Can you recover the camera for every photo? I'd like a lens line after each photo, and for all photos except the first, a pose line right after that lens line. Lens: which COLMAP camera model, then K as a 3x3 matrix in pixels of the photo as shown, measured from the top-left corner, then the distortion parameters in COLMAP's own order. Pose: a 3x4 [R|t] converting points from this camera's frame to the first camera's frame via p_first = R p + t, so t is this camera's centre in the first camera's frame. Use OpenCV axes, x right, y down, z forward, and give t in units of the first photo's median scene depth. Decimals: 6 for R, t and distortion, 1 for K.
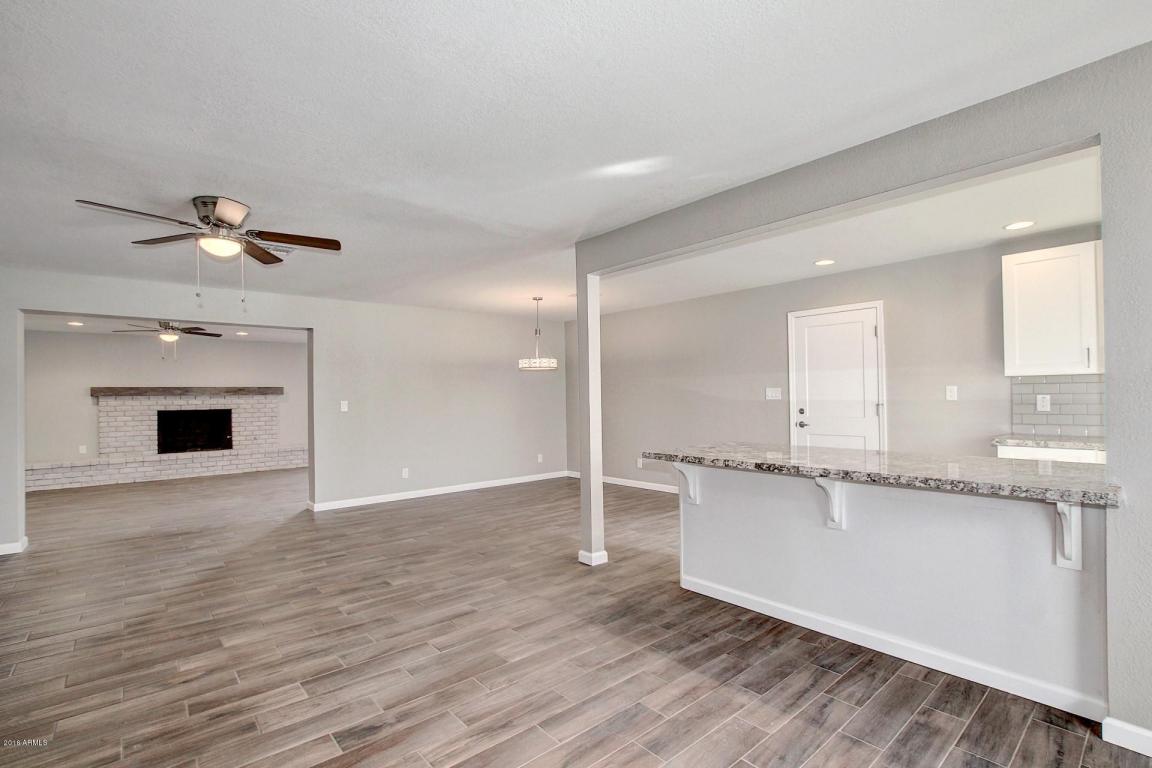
lens RADIAL K [[531.8, 0, 575.7], [0, 531.8, 392.5], [0, 0, 1]] dist [-0.023457, 0.001075]
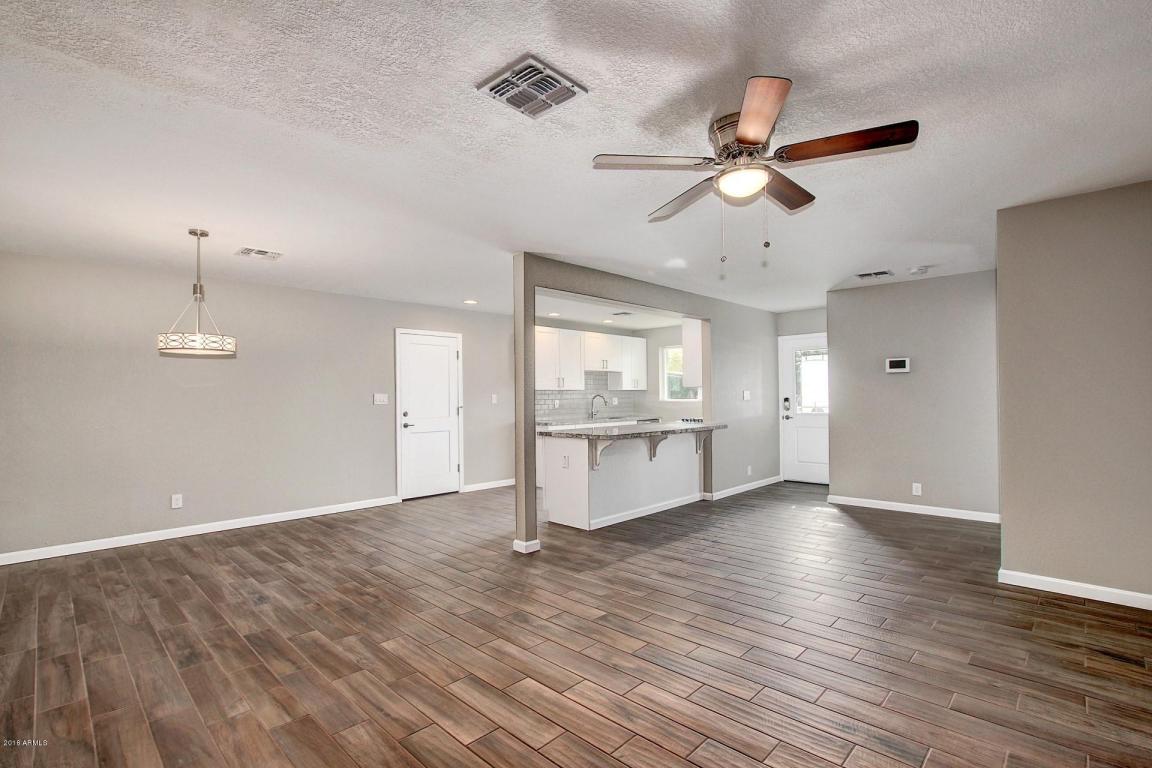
lens RADIAL K [[531.8, 0, 575.7], [0, 531.8, 392.5], [0, 0, 1]] dist [-0.023457, 0.001075]
pose [[-0.085258, 0.024713, 0.996052, -1.008858], [0.003311, 0.999694, -0.024520, 0.022819], [-0.996353, 0.001208, -0.085314, 0.942951]]
